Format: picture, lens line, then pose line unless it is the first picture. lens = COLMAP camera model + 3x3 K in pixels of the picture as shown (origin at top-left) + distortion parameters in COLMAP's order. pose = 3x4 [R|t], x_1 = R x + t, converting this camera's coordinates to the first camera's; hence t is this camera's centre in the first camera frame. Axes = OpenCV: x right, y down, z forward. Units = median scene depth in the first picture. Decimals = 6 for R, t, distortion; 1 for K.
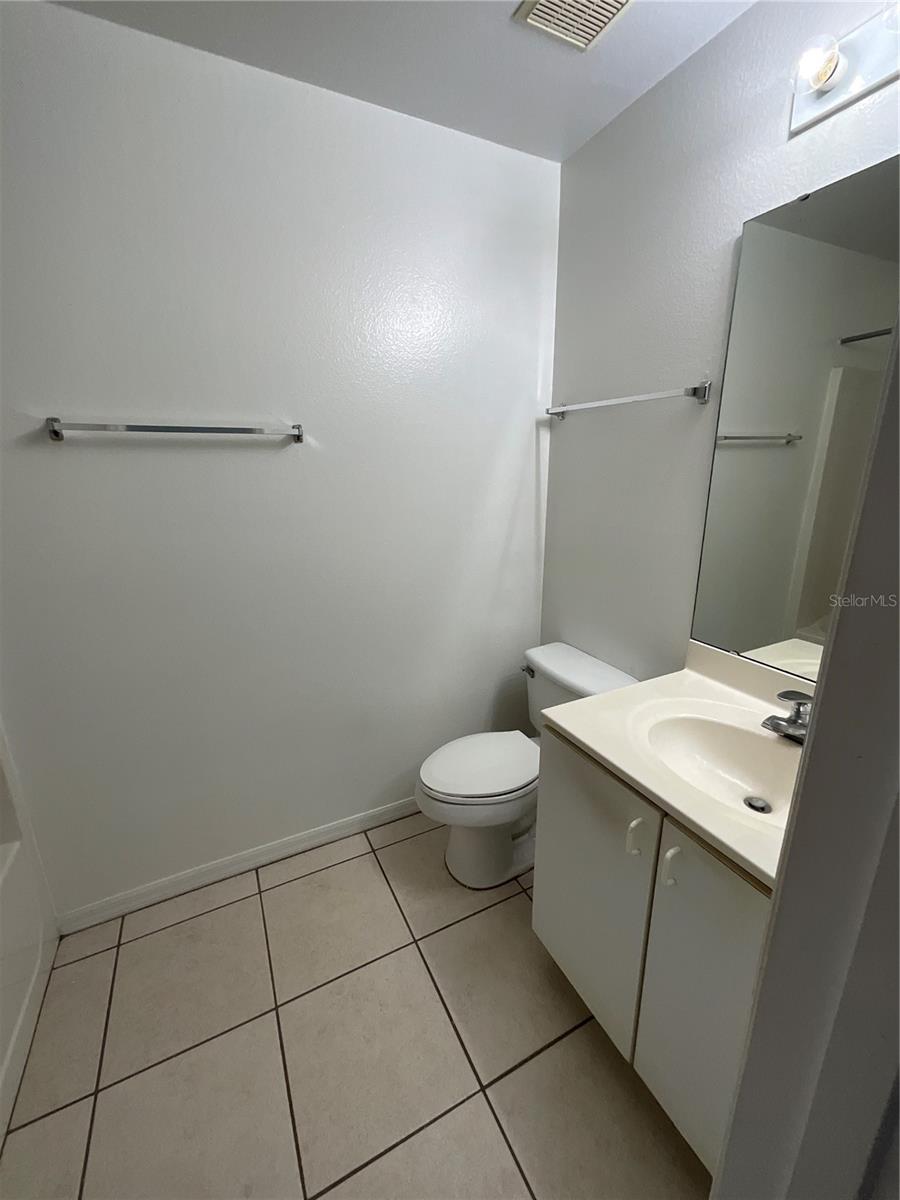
lens RADIAL K [[489.2, 0, 465.1], [0, 489.2, 583.9], [0, 0, 1]] dist [-0.005293, -0.000595]
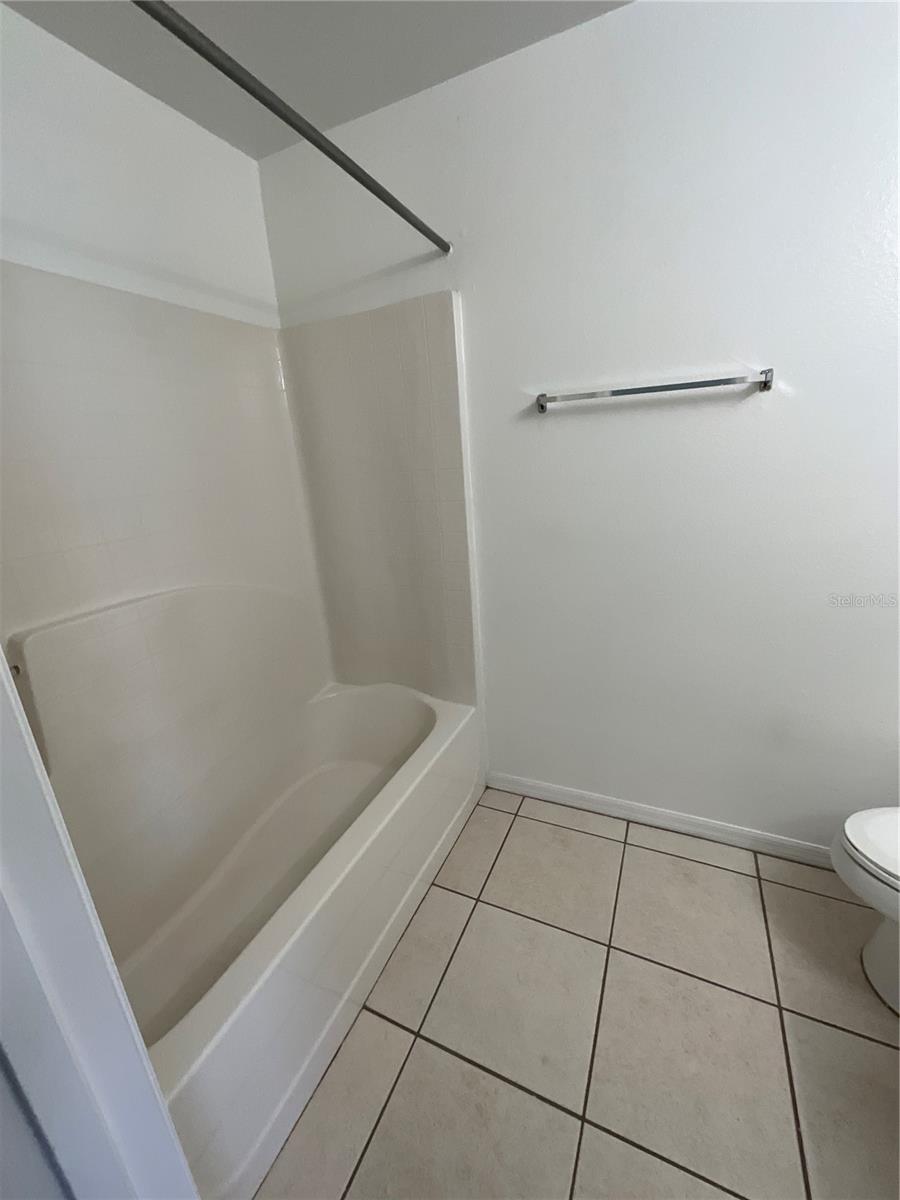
lens RADIAL K [[489.2, 0, 425.2], [0, 489.2, 581.6], [0, 0, 1]] dist [-0.005293, -0.000595]
pose [[0.597029, 0.180813, -0.781577, 0.613488], [-0.120656, 0.983425, 0.135343, -0.087312], [0.793094, 0.013499, 0.608950, 0.298872]]
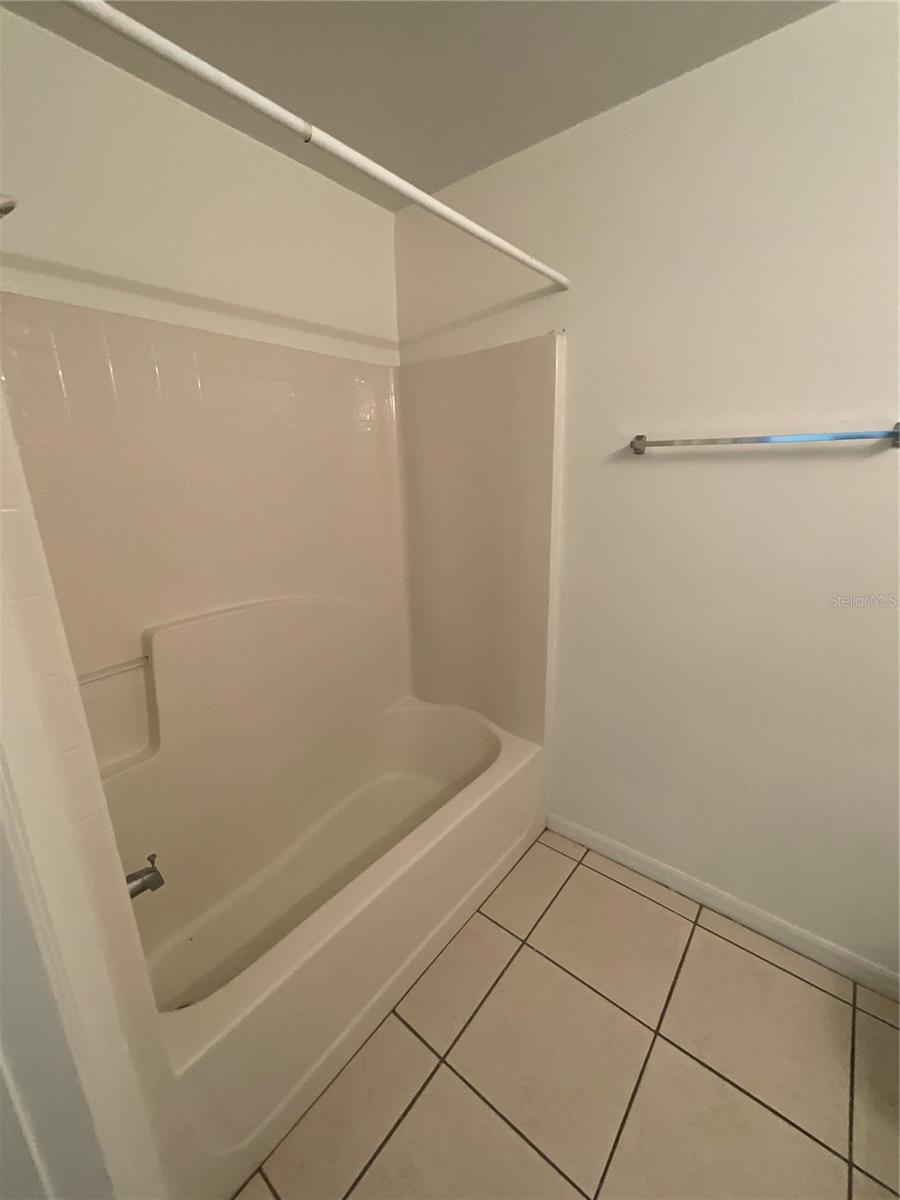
lens RADIAL K [[489.2, 0, 425.4], [0, 489.2, 598.7], [0, 0, 1]] dist [-0.005293, -0.000595]
pose [[0.378451, 0.227357, -0.897265, 2.562101], [-0.222794, 0.963240, 0.150104, -0.315460], [0.898409, 0.143098, 0.415193, 1.293225]]
